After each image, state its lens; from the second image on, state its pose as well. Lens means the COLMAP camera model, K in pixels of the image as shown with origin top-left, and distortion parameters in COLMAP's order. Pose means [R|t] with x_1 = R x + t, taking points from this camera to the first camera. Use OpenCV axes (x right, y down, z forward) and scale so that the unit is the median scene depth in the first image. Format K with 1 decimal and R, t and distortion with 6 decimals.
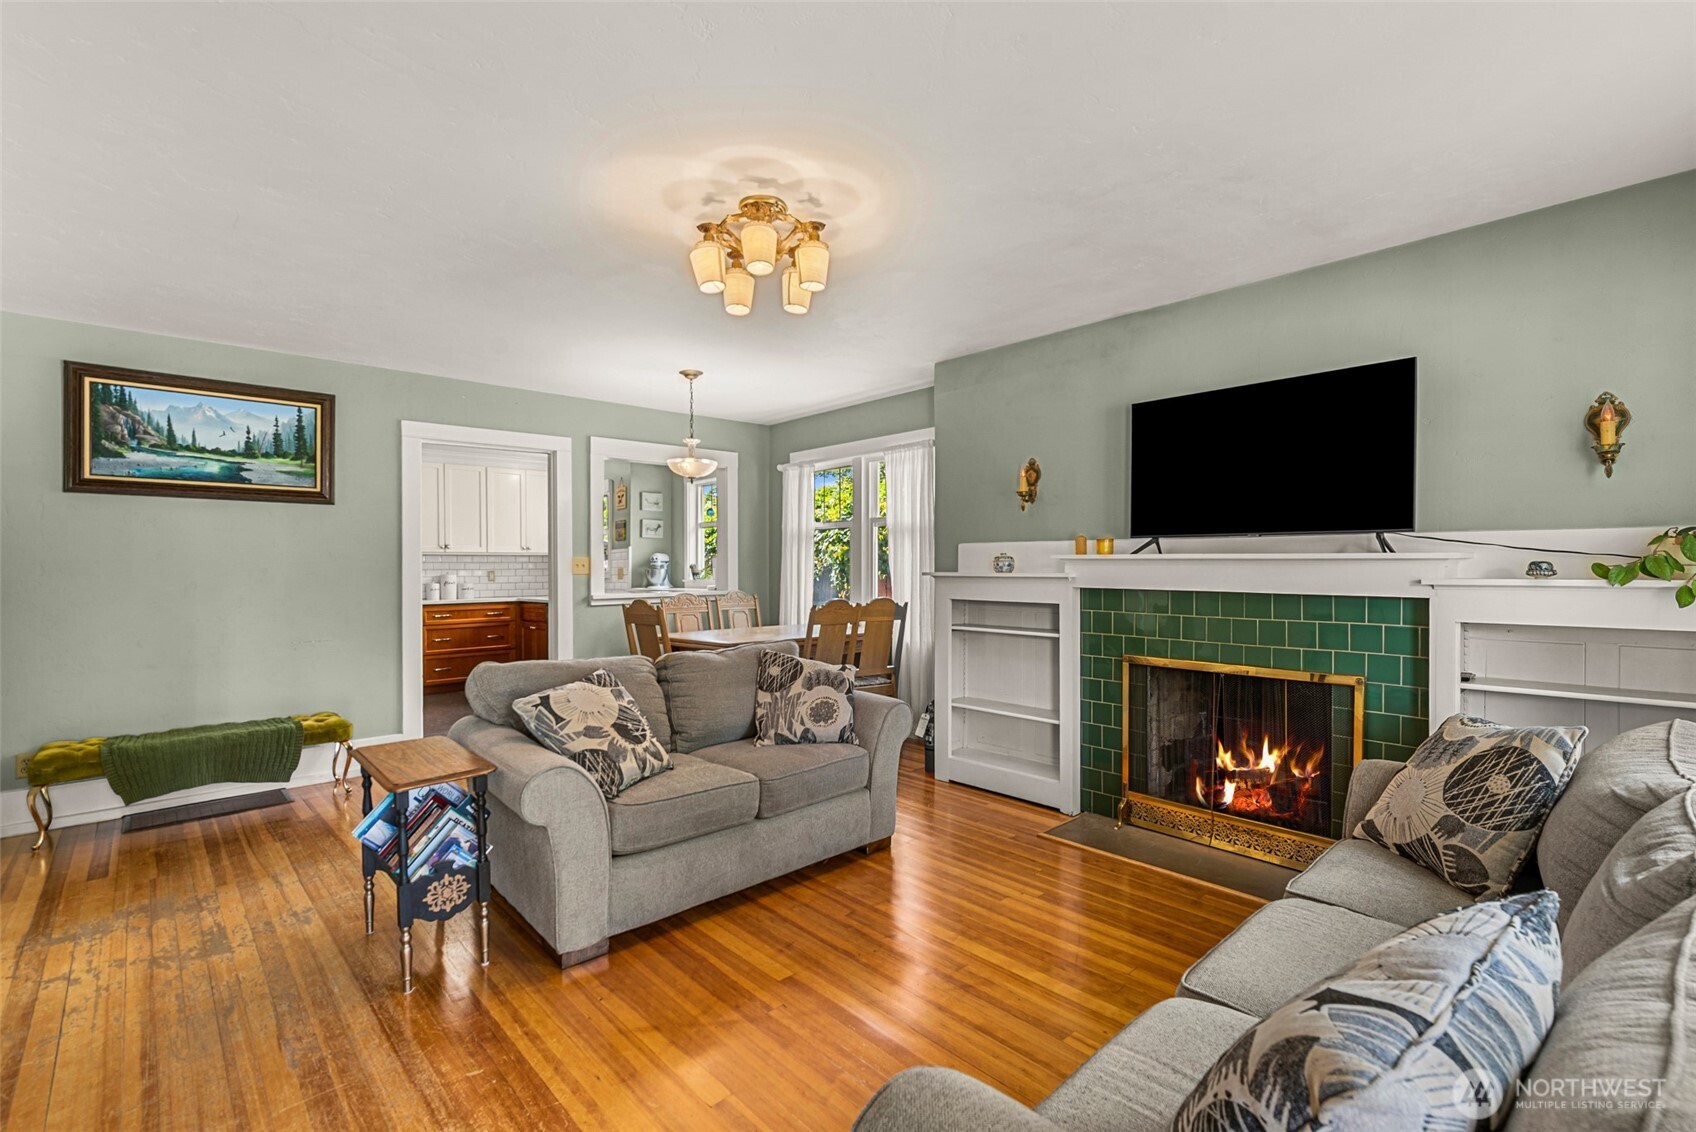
lens RADIAL K [[748.2, 0, 840.2], [0, 748.2, 566.6], [0, 0, 1]] dist [0.000920, -0.000398]
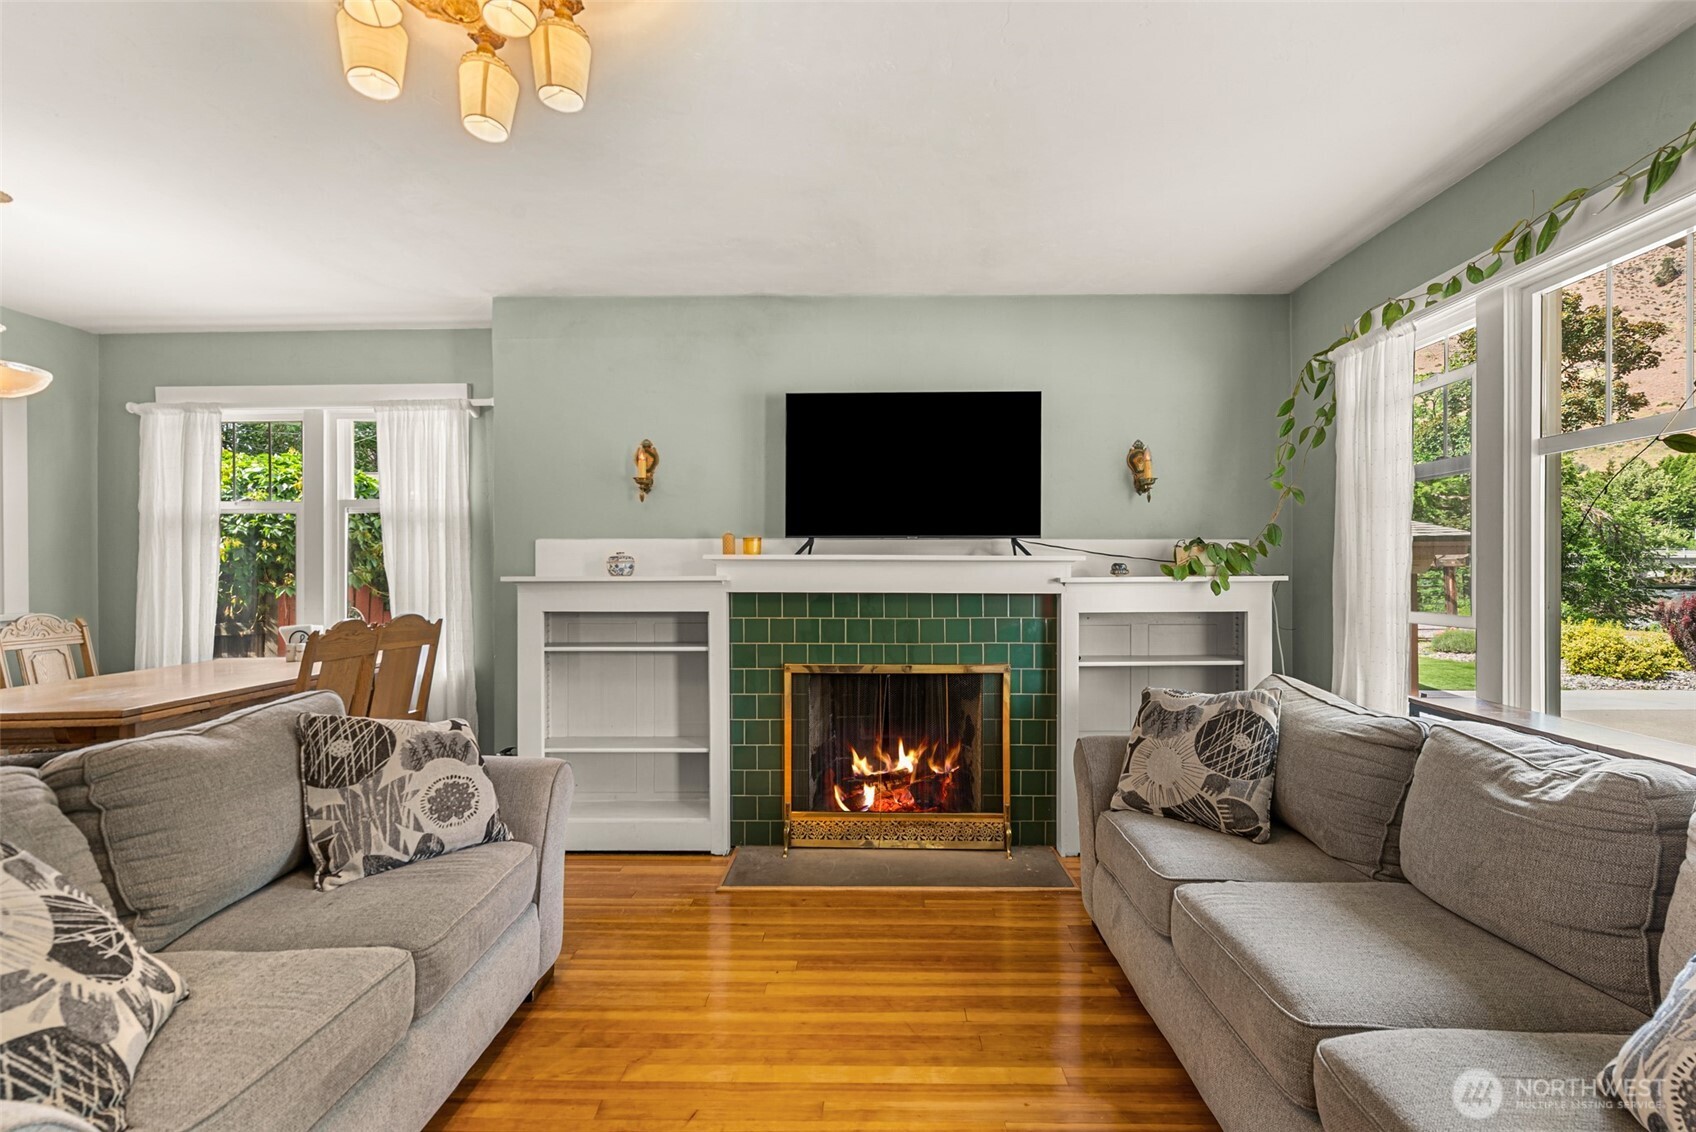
lens RADIAL K [[748.2, 0, 852.4], [0, 748.2, 568.6], [0, 0, 1]] dist [0.000920, -0.000398]
pose [[0.687683, 0.000258, 0.726011, -0.238546], [0.002987, 0.999990, -0.003186, 0.003860], [-0.726005, 0.004359, 0.687675, 0.319998]]
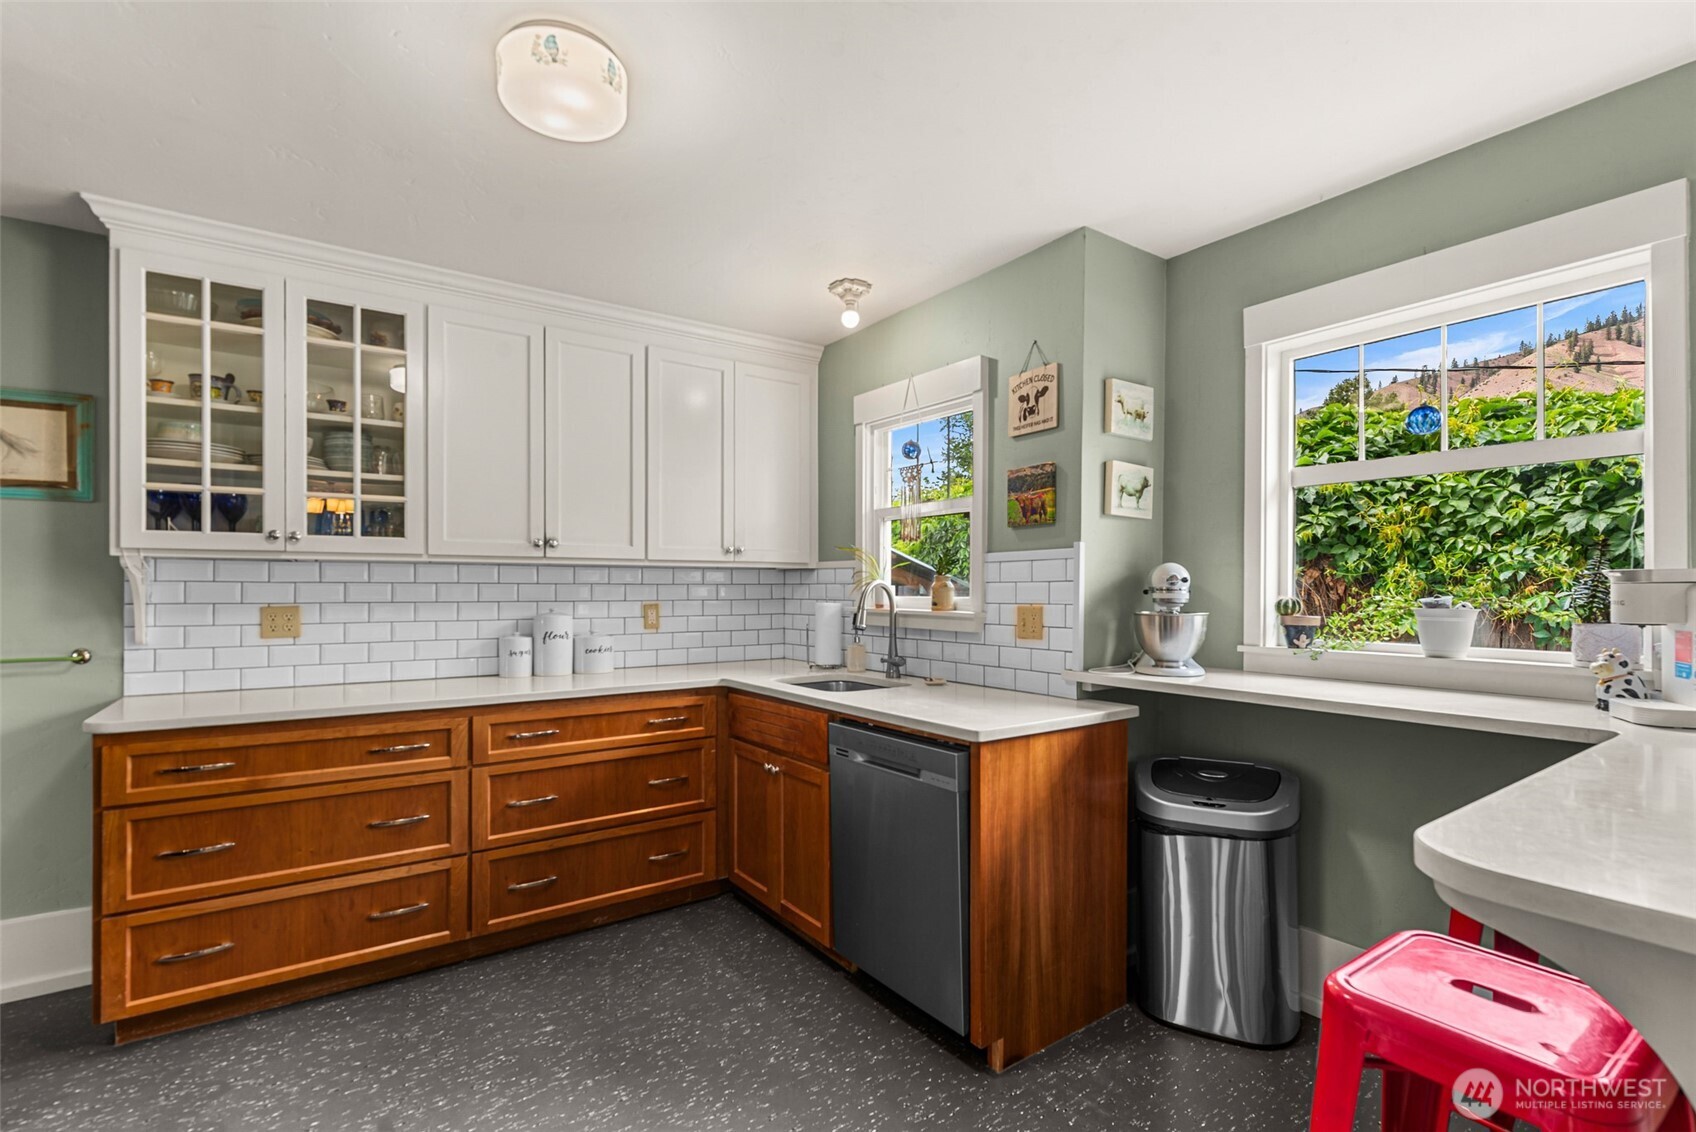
lens RADIAL K [[778.6, 0, 864.1], [0, 778.6, 588.0], [0, 0, 1]] dist [0.005243, 0.000211]
pose [[0.992988, 0.011910, -0.117610, -0.770054], [-0.011426, 0.999923, 0.004782, -0.016988], [0.117658, -0.003405, 0.993048, 1.508634]]
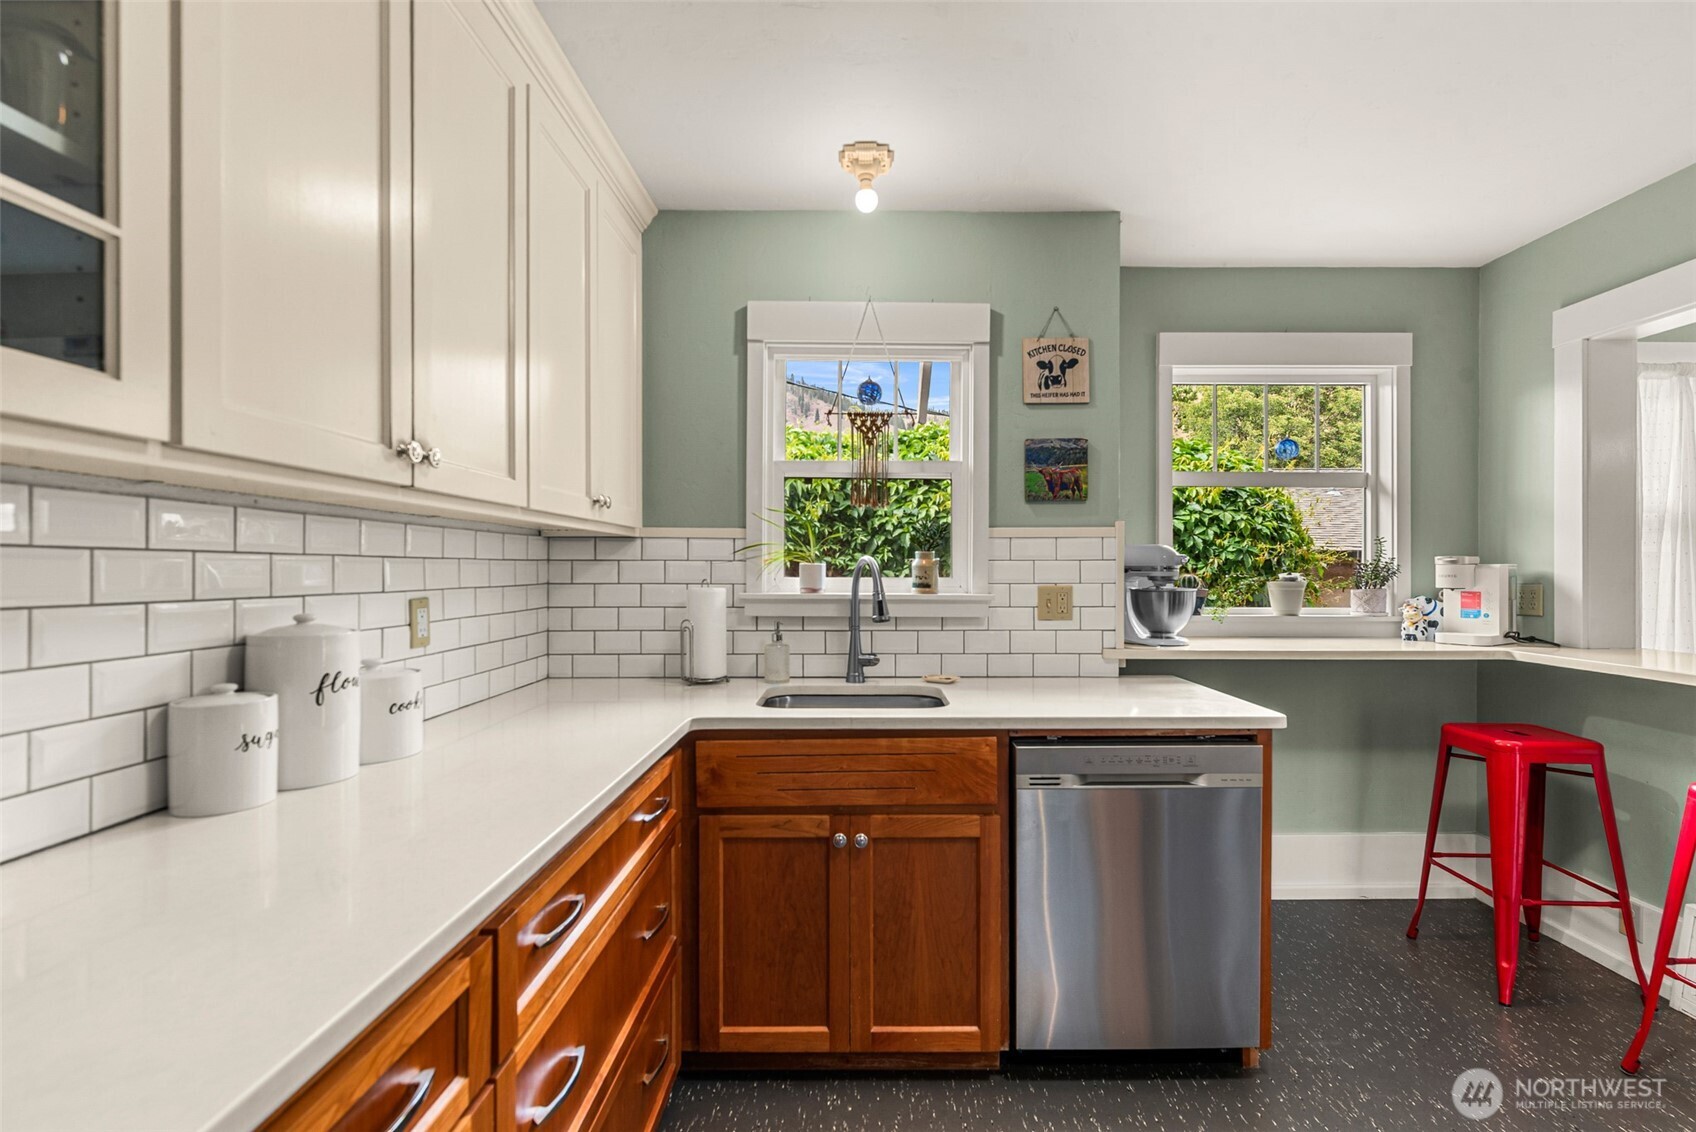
lens RADIAL K [[748.2, 0, 860.7], [0, 748.2, 569.6], [0, 0, 1]] dist [0.000920, -0.000398]
pose [[0.673656, 0.010656, 0.738968, -1.388058], [-0.011655, 0.999925, -0.003794, -0.006817], [-0.738953, -0.006057, 0.673730, 1.991489]]
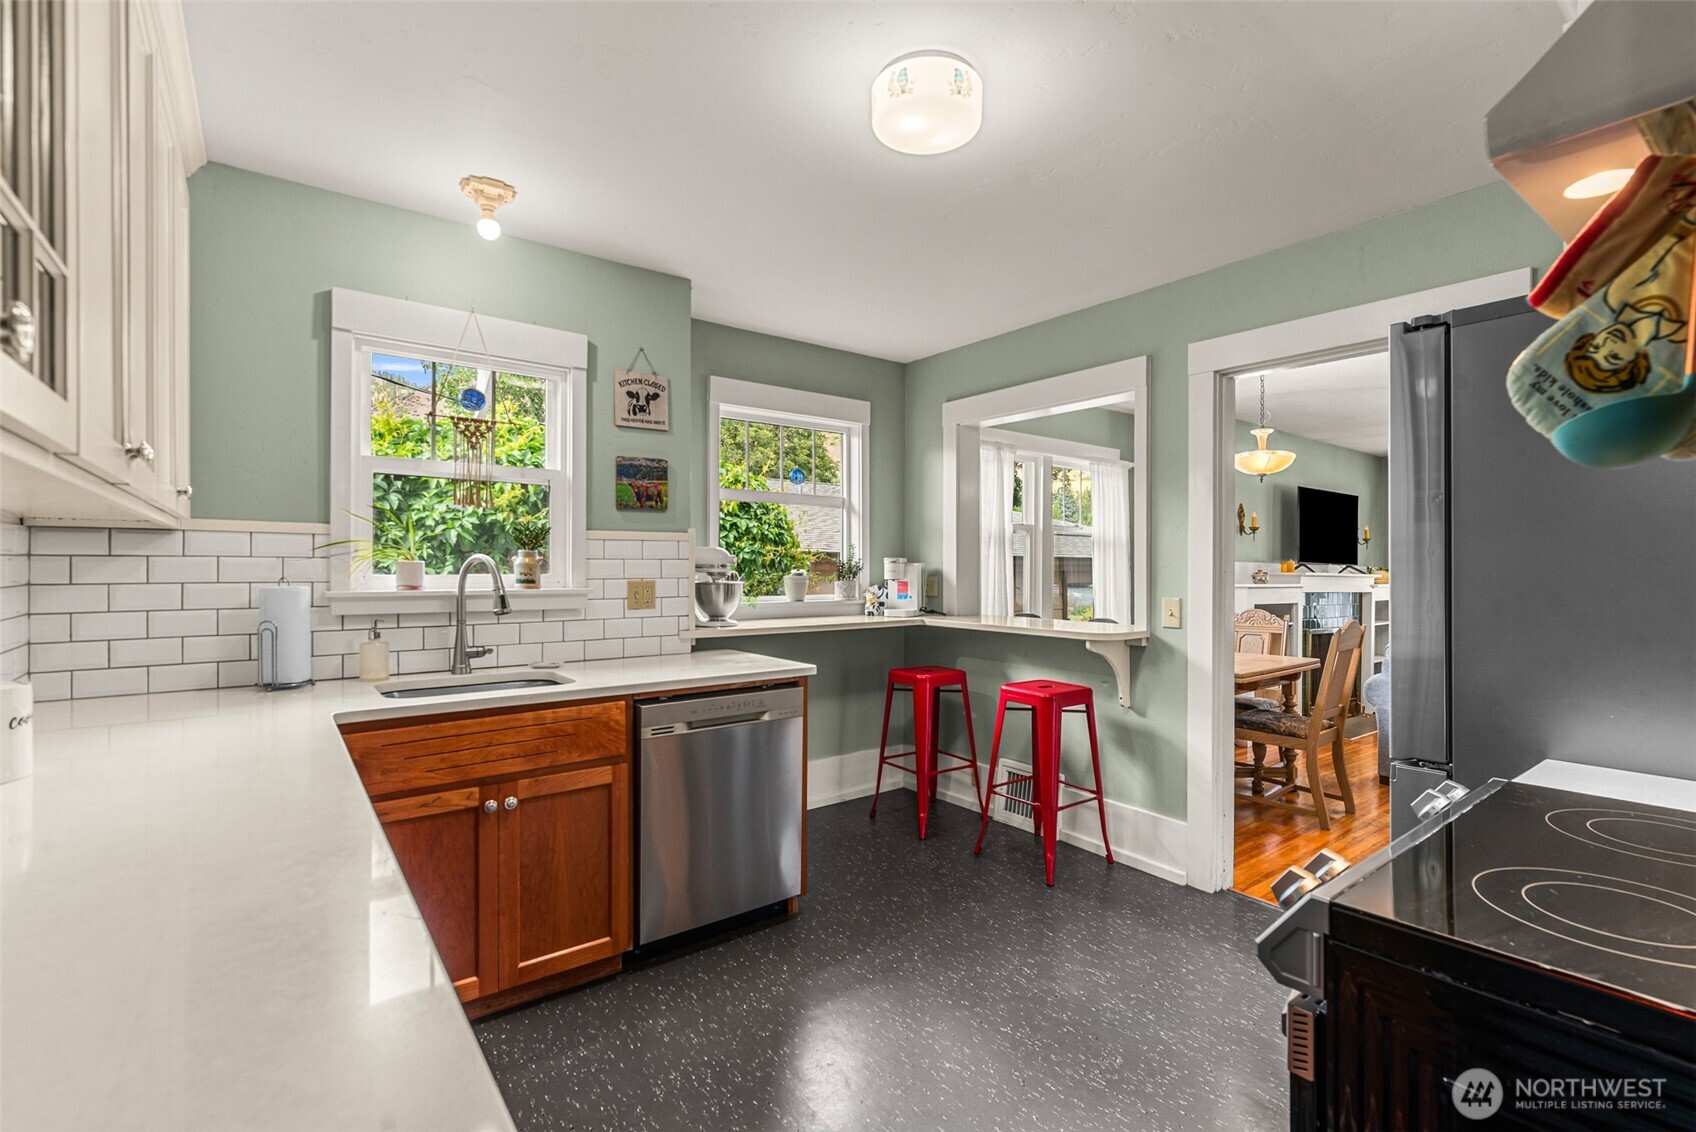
lens RADIAL K [[778.6, 0, 865.3], [0, 778.6, 568.9], [0, 0, 1]] dist [0.005243, 0.000211]
pose [[0.076206, 0.007631, 0.997063, -1.619040], [-0.007257, 0.999948, -0.007098, -0.004949], [-0.997066, -0.006695, 0.076257, 2.013429]]
